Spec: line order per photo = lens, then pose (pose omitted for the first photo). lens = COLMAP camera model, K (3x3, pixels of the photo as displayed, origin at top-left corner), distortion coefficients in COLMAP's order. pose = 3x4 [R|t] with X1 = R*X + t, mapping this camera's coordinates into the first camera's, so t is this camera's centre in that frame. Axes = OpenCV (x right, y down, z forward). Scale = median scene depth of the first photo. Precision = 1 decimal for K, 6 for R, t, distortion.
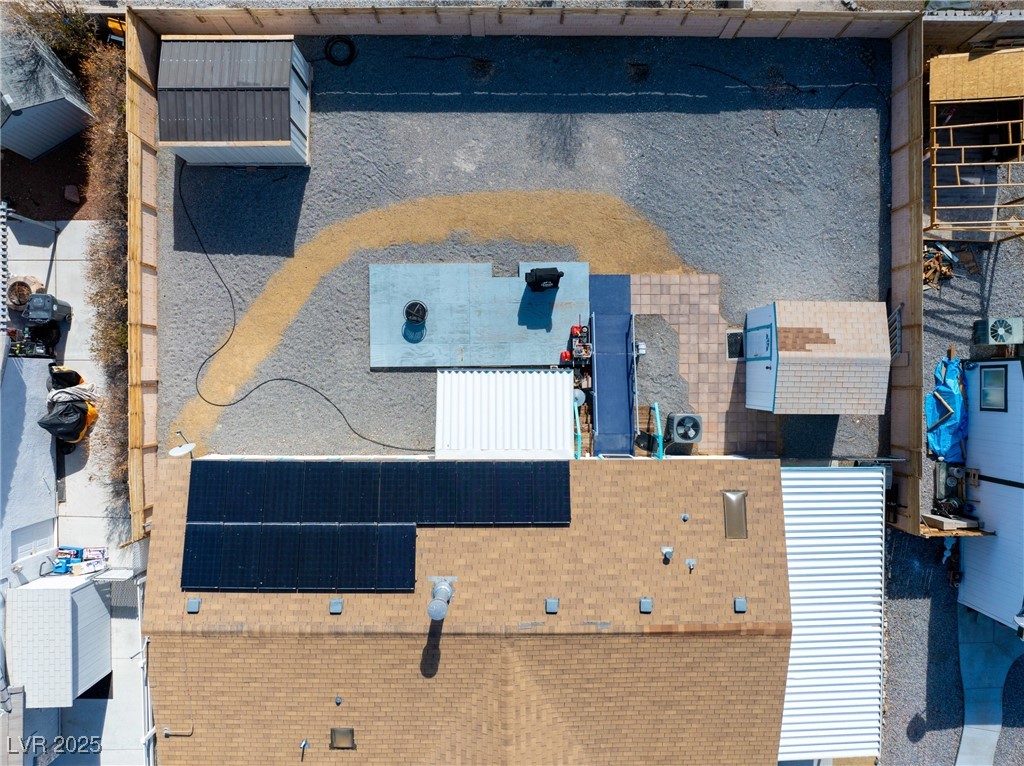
lens RADIAL K [[718.1, 0, 512.0], [0, 718.1, 383.0], [0, 0, 1]] dist [-0.075204, 0.039091]
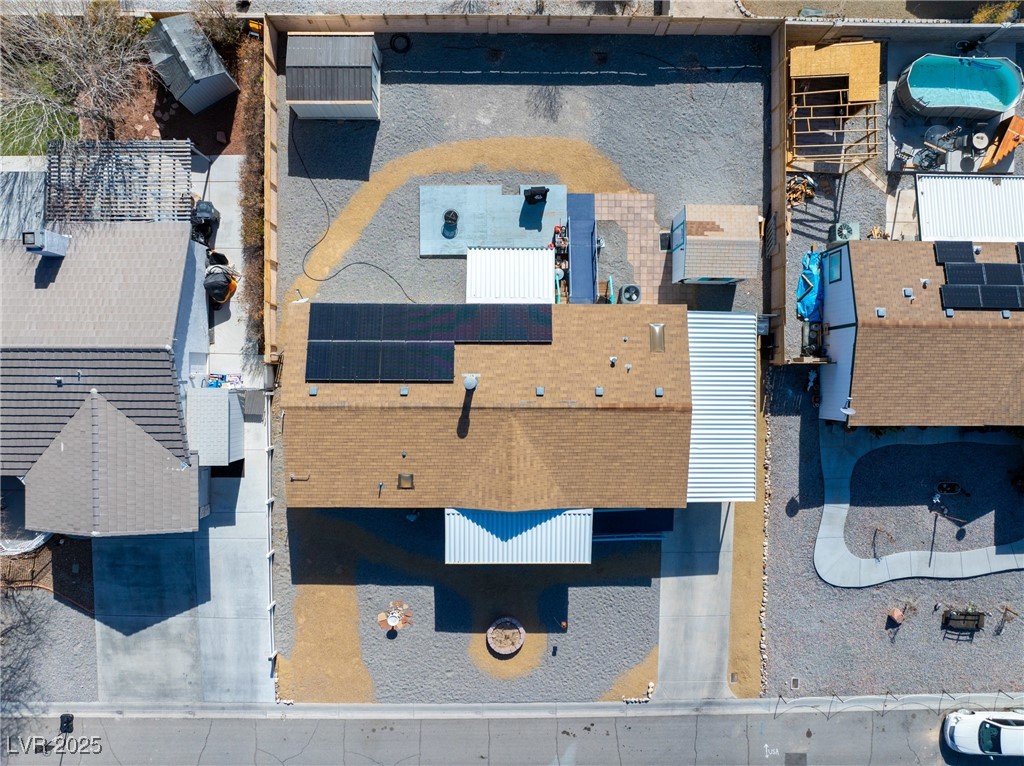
lens RADIAL K [[718.1, 0, 512.0], [0, 718.1, 383.0], [0, 0, 1]] dist [-0.075204, 0.039091]
pose [[0.999995, 0.003017, -0.000161, -0.005419], [-0.003015, 0.999964, 0.007969, 0.240501], [0.000185, -0.007969, 0.999968, -0.509717]]
